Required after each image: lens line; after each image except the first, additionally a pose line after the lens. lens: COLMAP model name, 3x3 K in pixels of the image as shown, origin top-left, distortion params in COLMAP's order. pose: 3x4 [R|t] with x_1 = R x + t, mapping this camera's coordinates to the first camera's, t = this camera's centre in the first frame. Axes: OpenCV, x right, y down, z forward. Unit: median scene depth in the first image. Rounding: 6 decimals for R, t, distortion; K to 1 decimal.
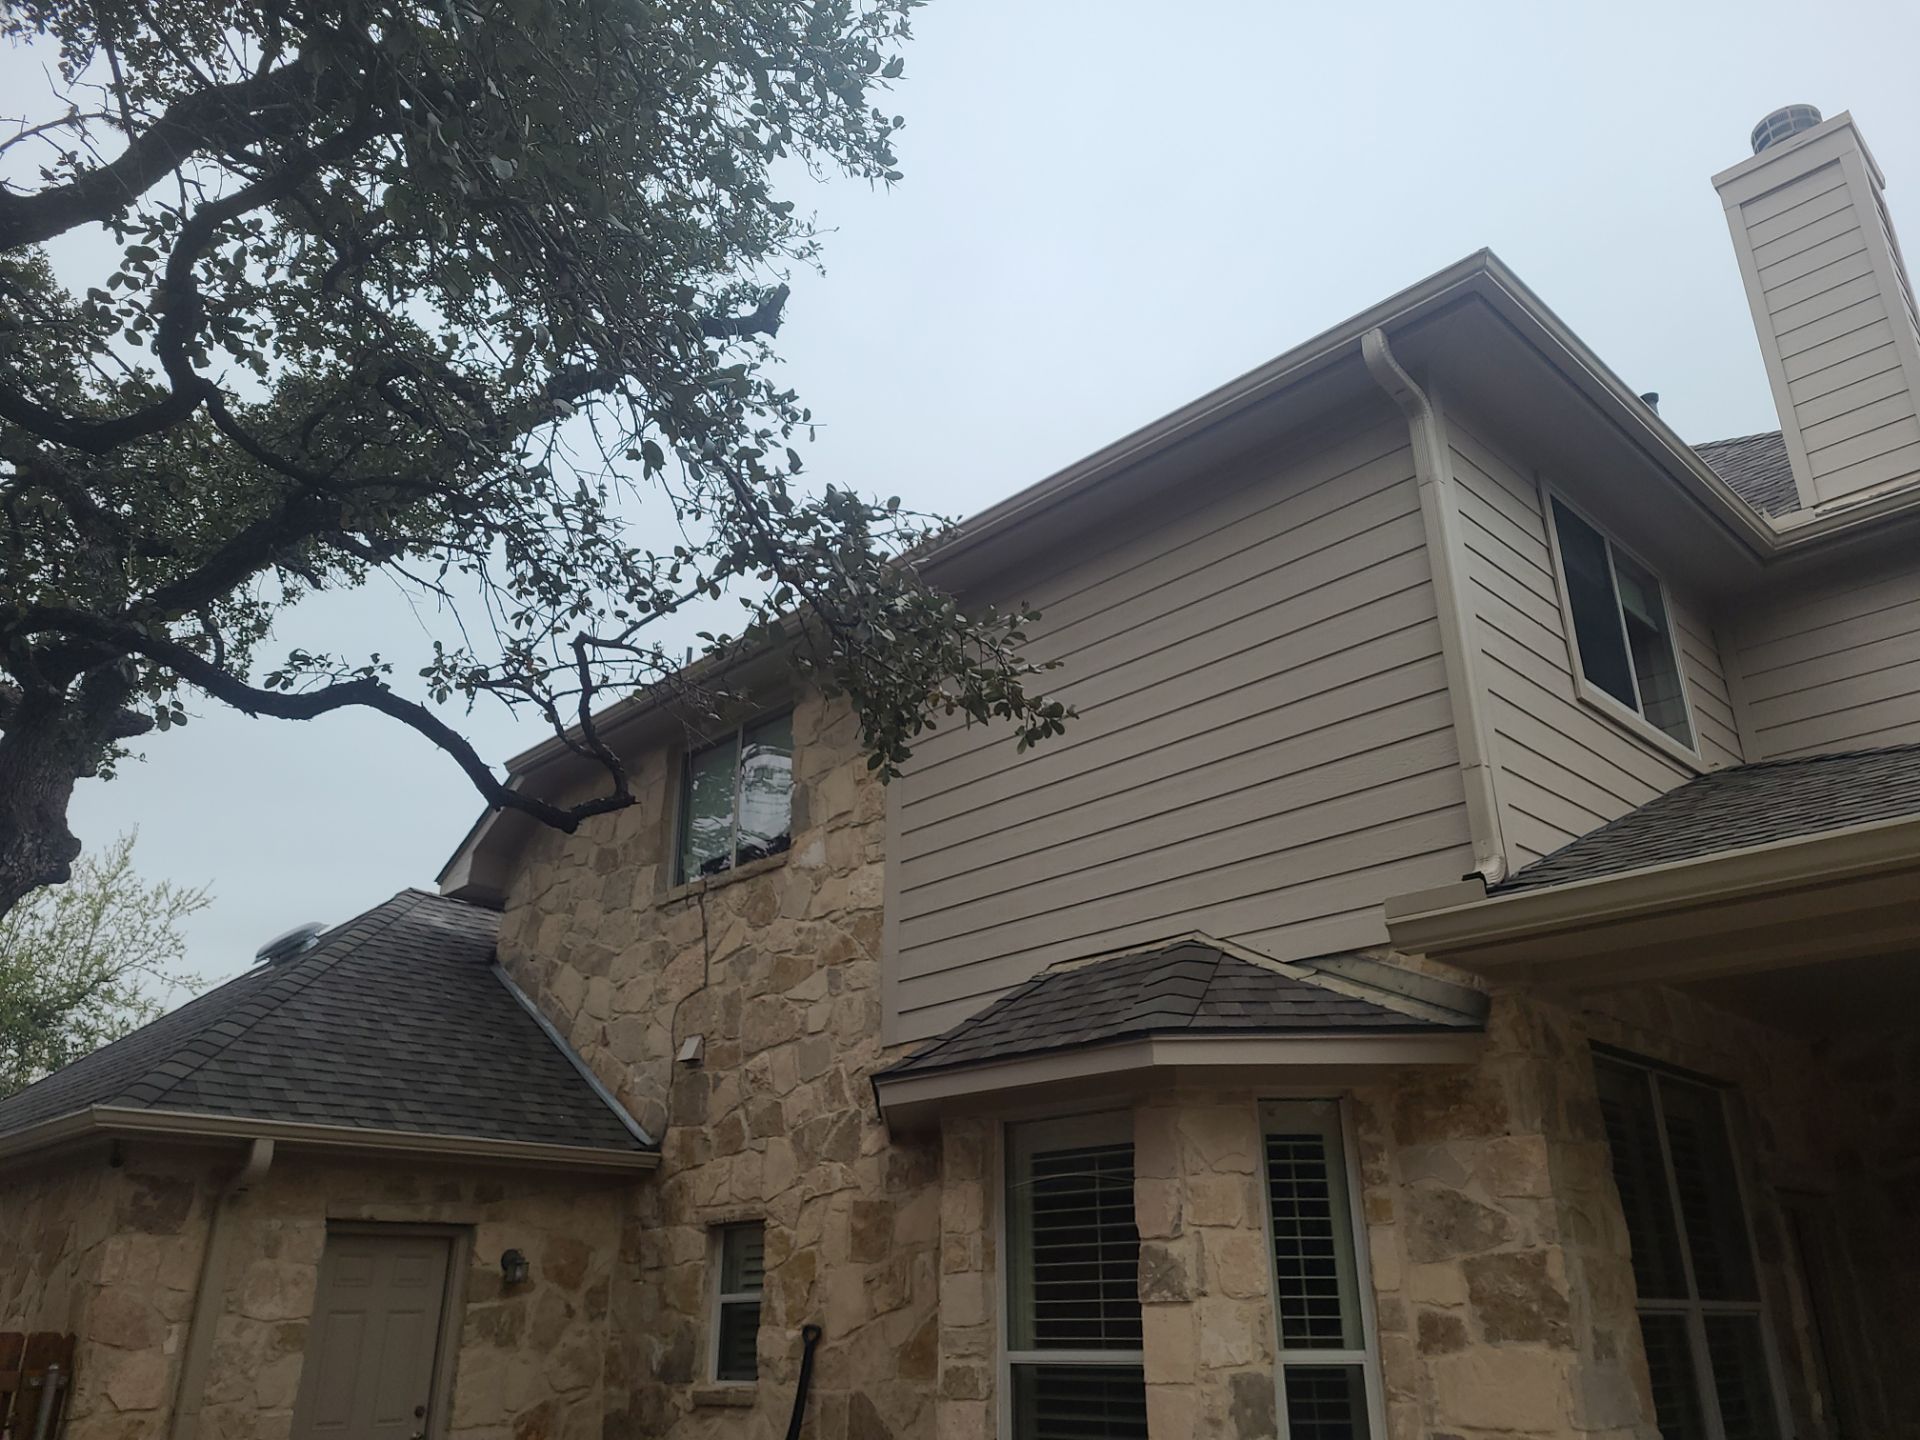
lens RADIAL K [[1431.9, 0, 983.9], [0, 1431.9, 718.3], [0, 0, 1]] dist [0.053097, -0.049429]
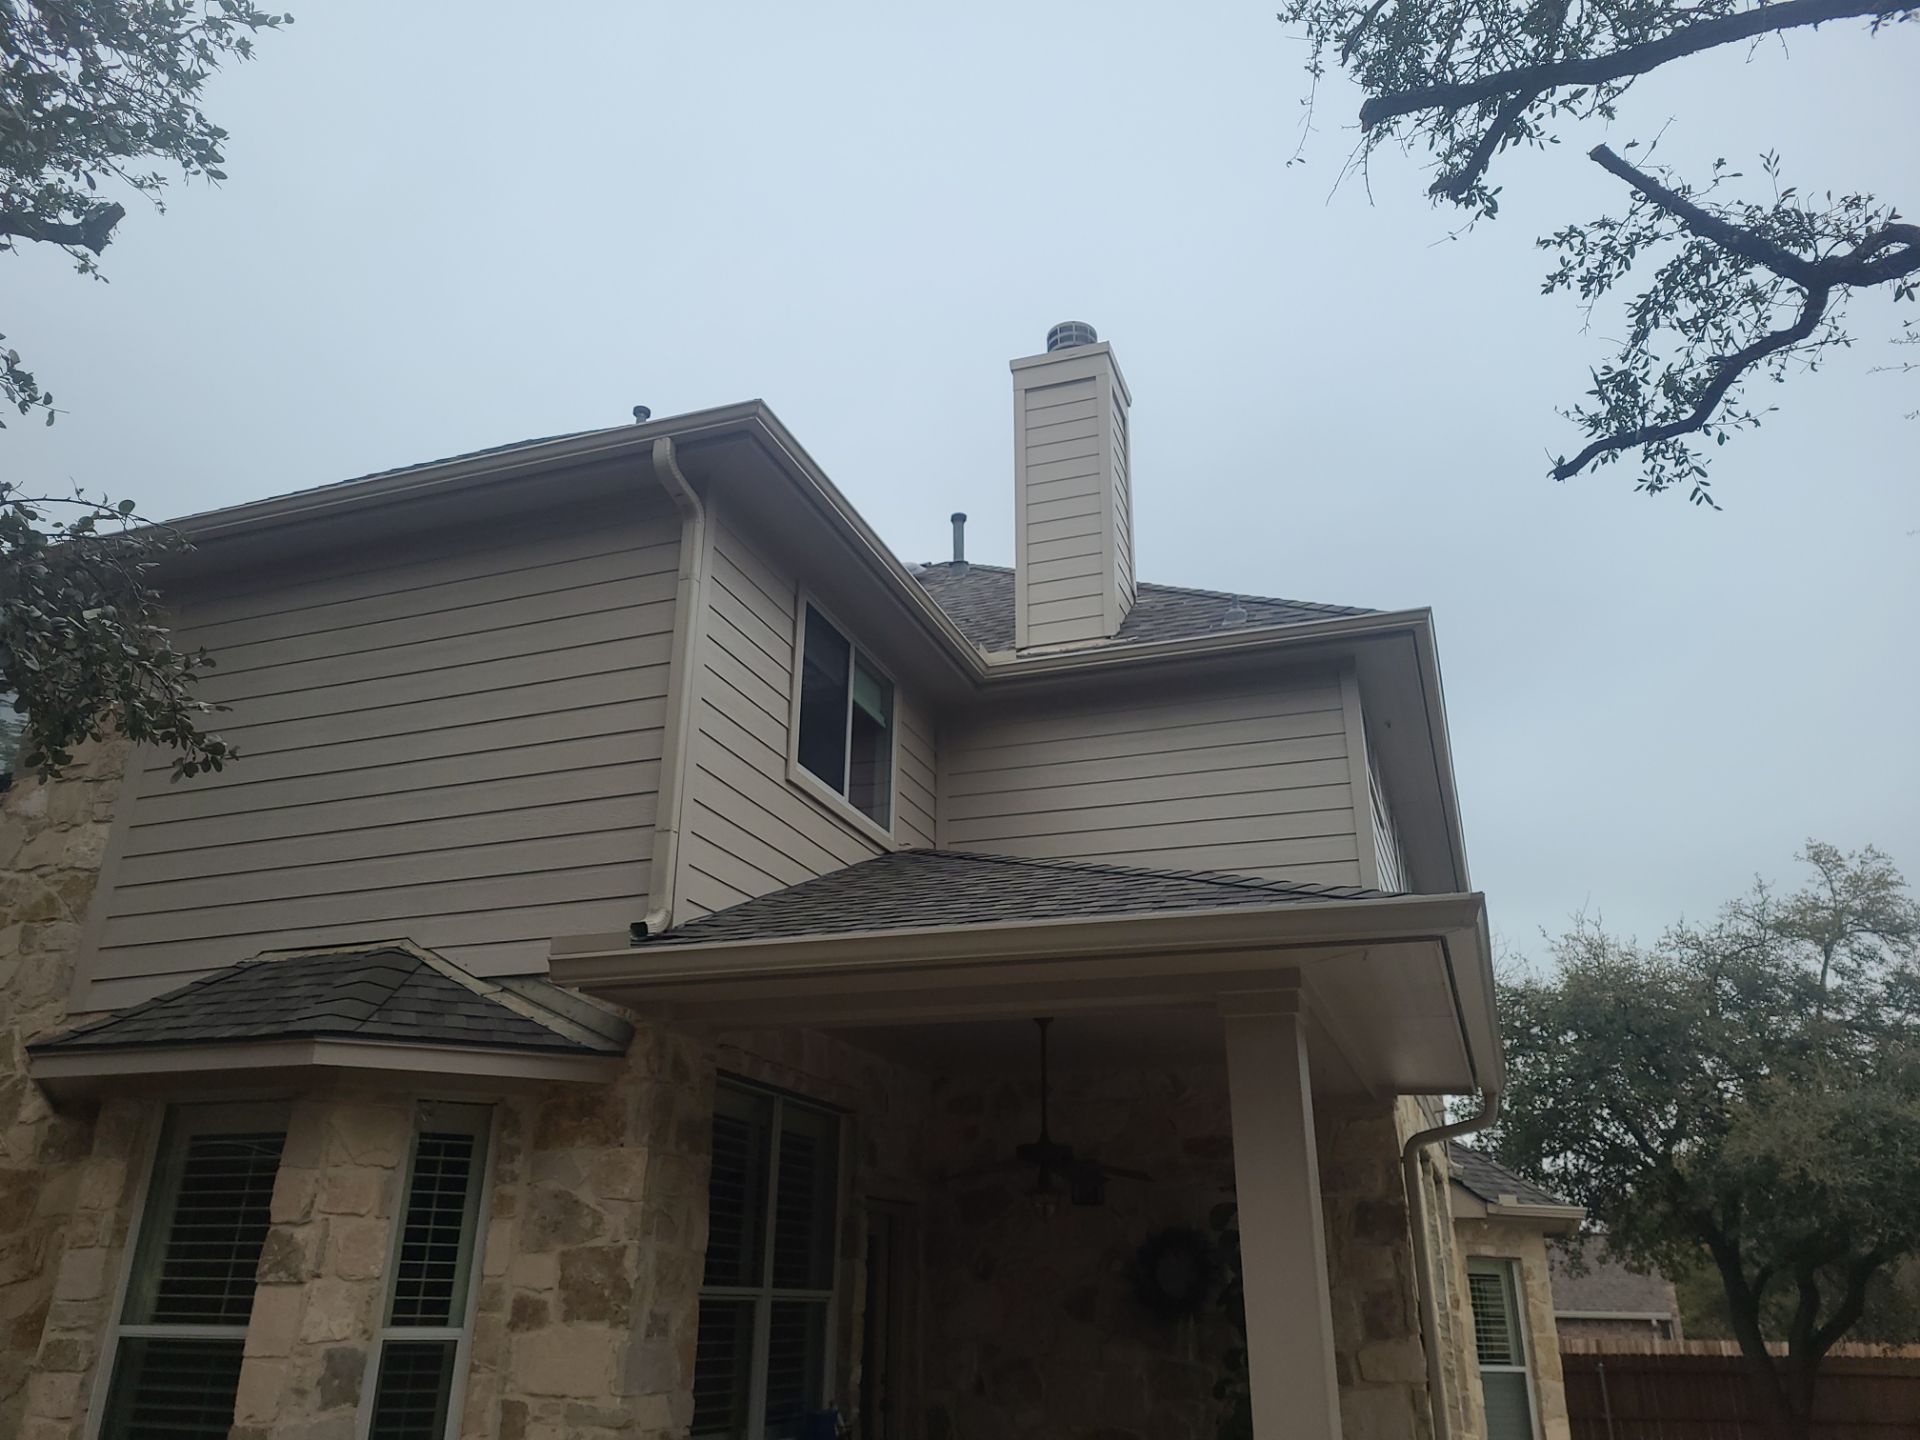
lens RADIAL K [[1423.2, 0, 937.6], [0, 1423.2, 710.5], [0, 0, 1]] dist [0.061038, -0.059253]
pose [[0.912657, 0.176526, 0.368640, 0.067272], [-0.179608, 0.983388, -0.026241, -0.049829], [-0.367149, -0.042261, 0.929202, -0.108156]]
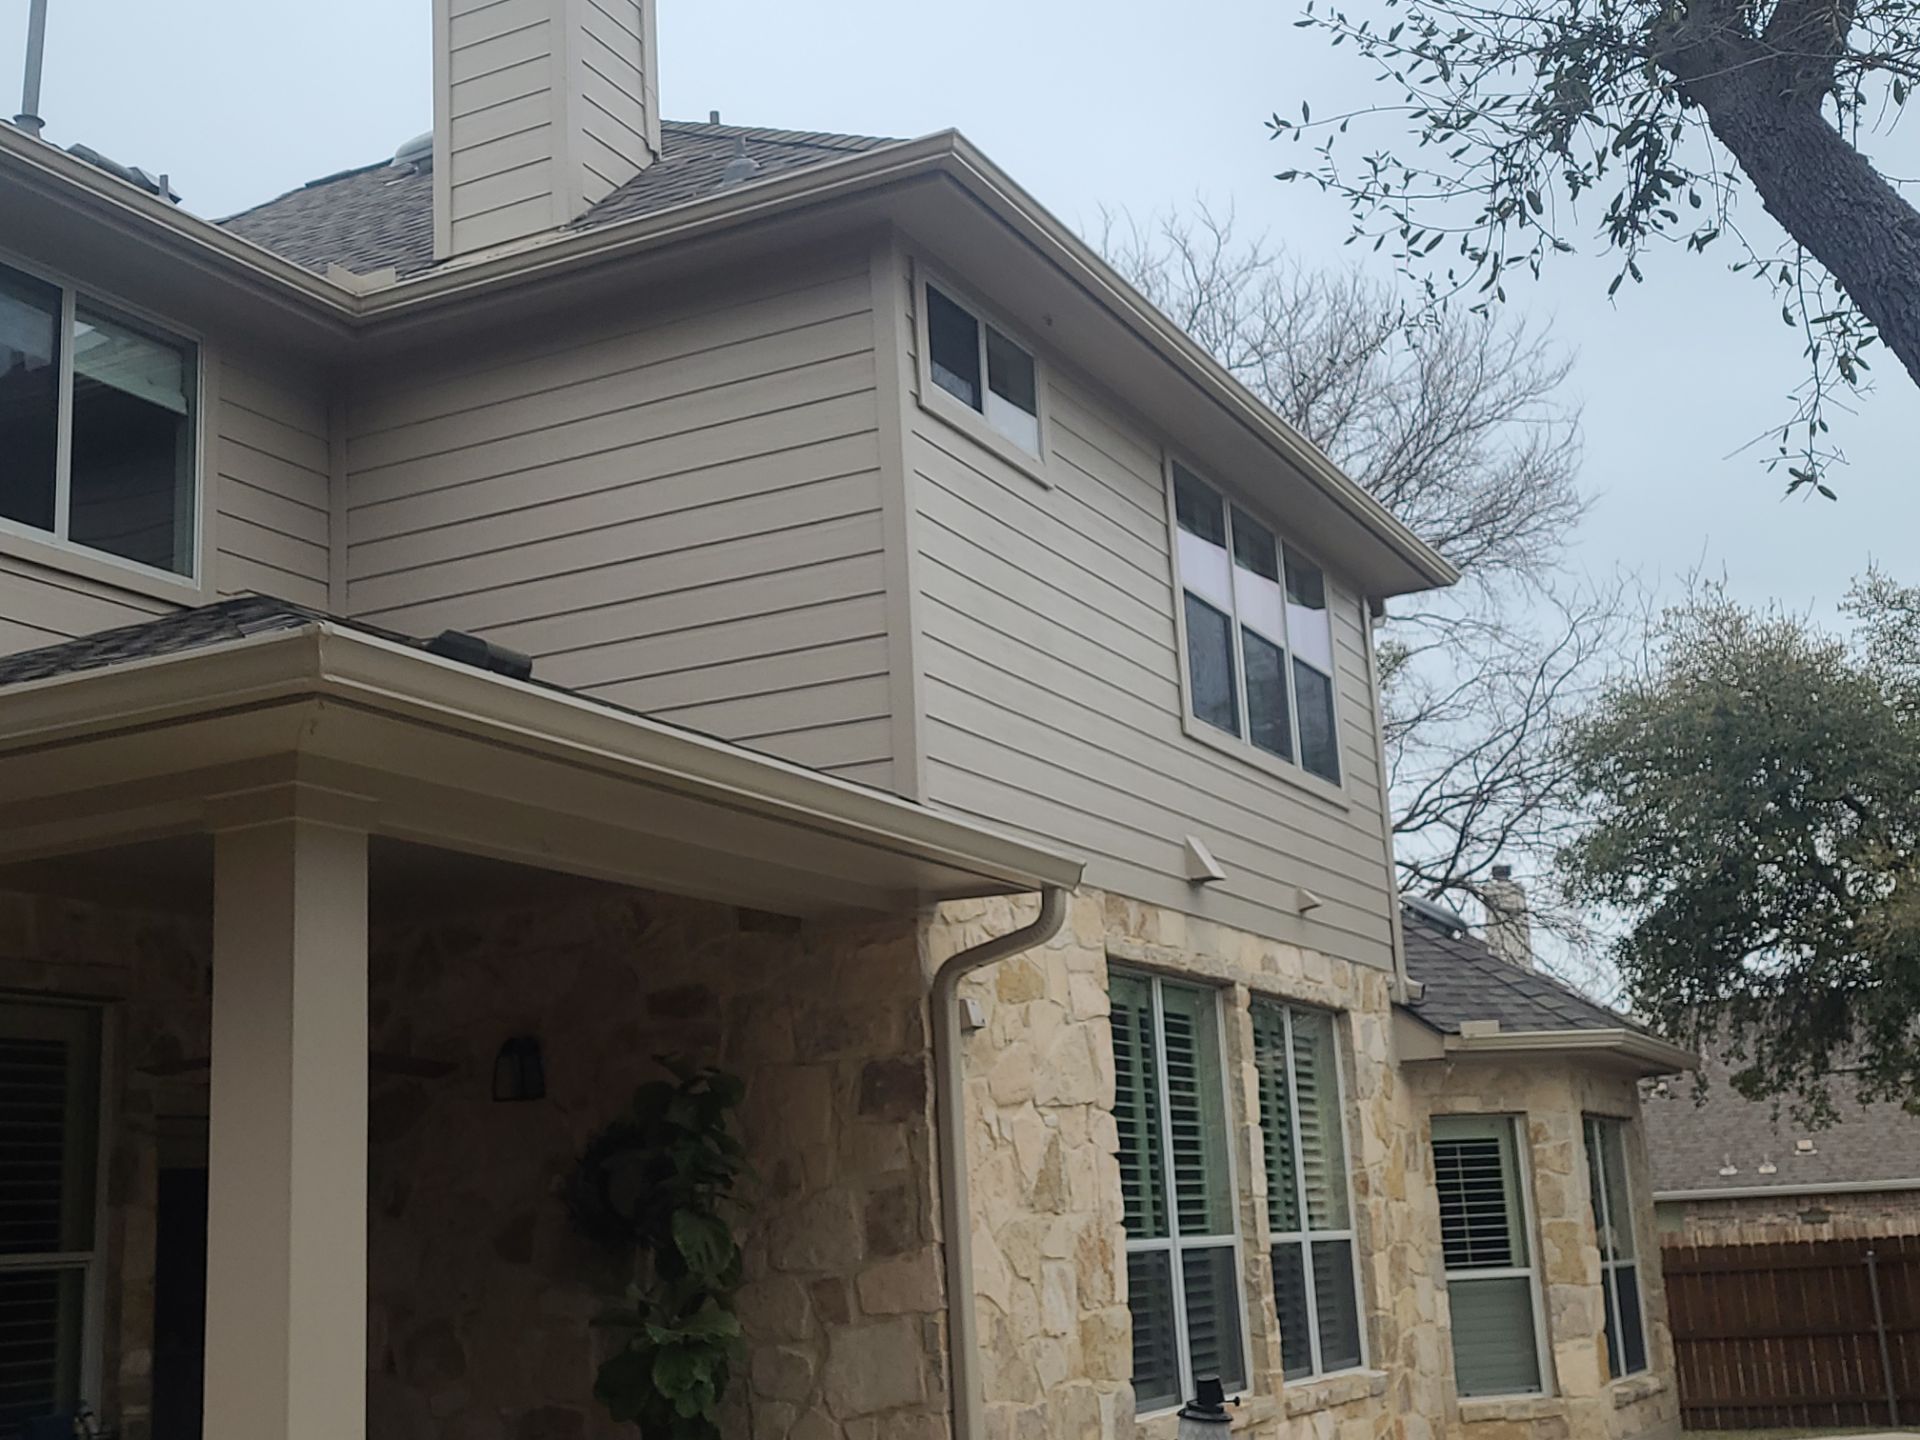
lens RADIAL K [[2285.7, 0, 933.4], [0, 2285.7, 715.6], [0, 0, 1]] dist [0.052951, -0.017417]
pose [[0.951574, 0.026323, 0.306292, 0.463319], [-0.075555, 0.985793, 0.150010, -0.111889], [-0.297992, -0.165887, 0.940044, -0.277790]]
